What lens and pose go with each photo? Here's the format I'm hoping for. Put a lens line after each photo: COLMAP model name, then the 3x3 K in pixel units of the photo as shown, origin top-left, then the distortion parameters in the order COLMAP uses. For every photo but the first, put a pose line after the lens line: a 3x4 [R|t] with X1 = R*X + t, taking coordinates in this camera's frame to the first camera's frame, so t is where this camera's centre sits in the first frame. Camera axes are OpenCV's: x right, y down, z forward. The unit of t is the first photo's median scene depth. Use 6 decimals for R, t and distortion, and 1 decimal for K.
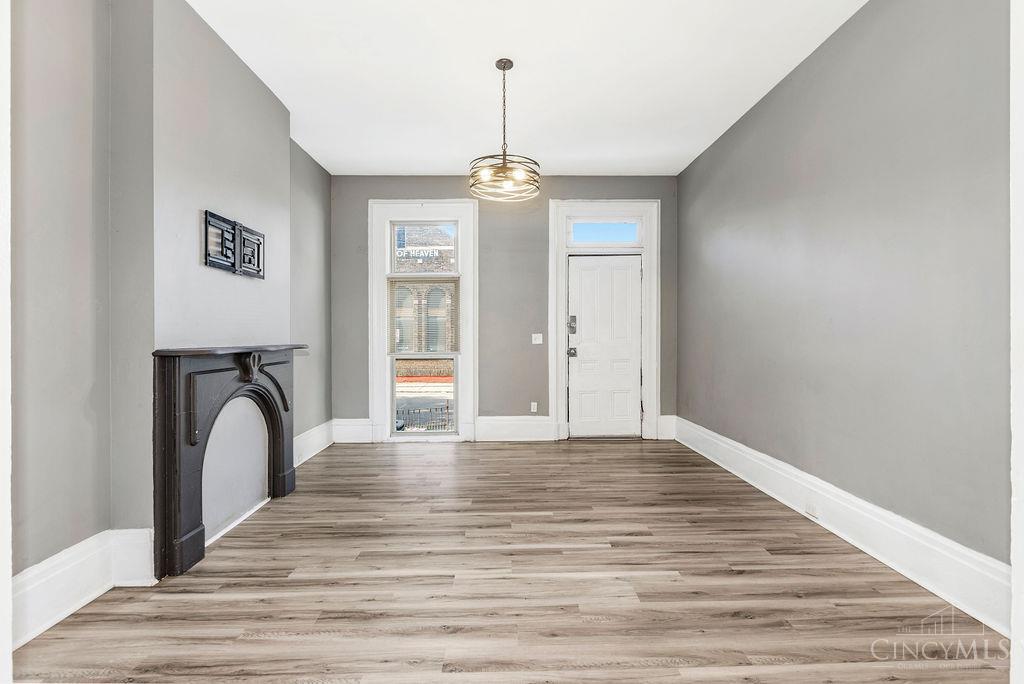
lens RADIAL K [[472.1, 0, 515.3], [0, 472.1, 336.9], [0, 0, 1]] dist [-0.001996, 0.000618]
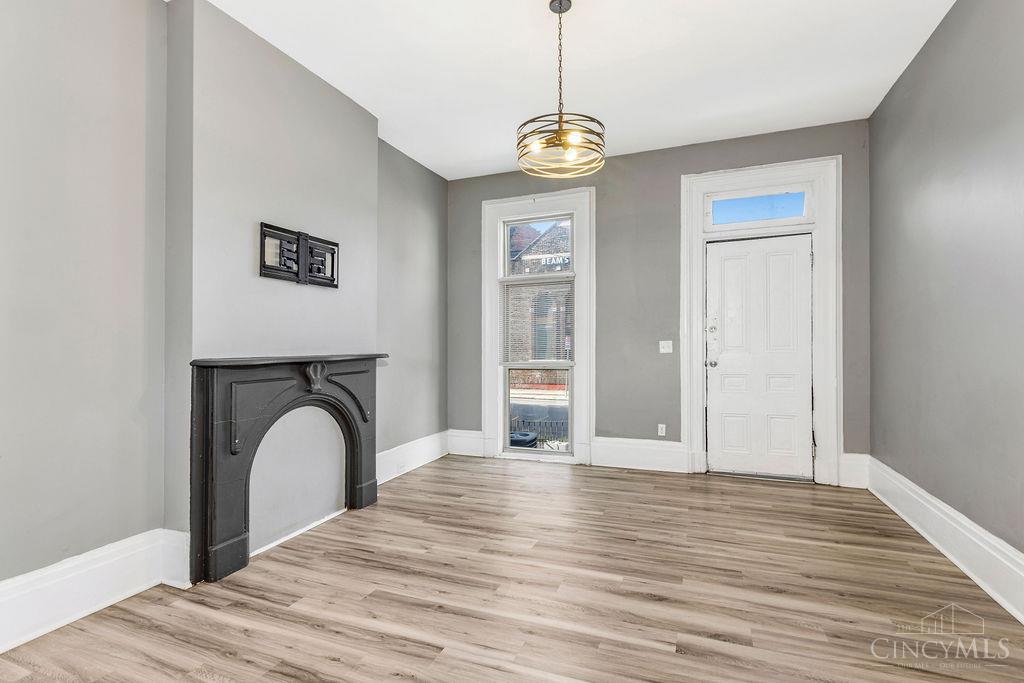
lens RADIAL K [[480.6, 0, 519.7], [0, 480.6, 341.8], [0, 0, 1]] dist [-0.000793, -0.000276]
pose [[0.923524, -0.005879, -0.383495, 0.225132], [0.004212, 0.999978, -0.005187, -0.002653], [0.383517, 0.003175, 0.923528, 0.226554]]
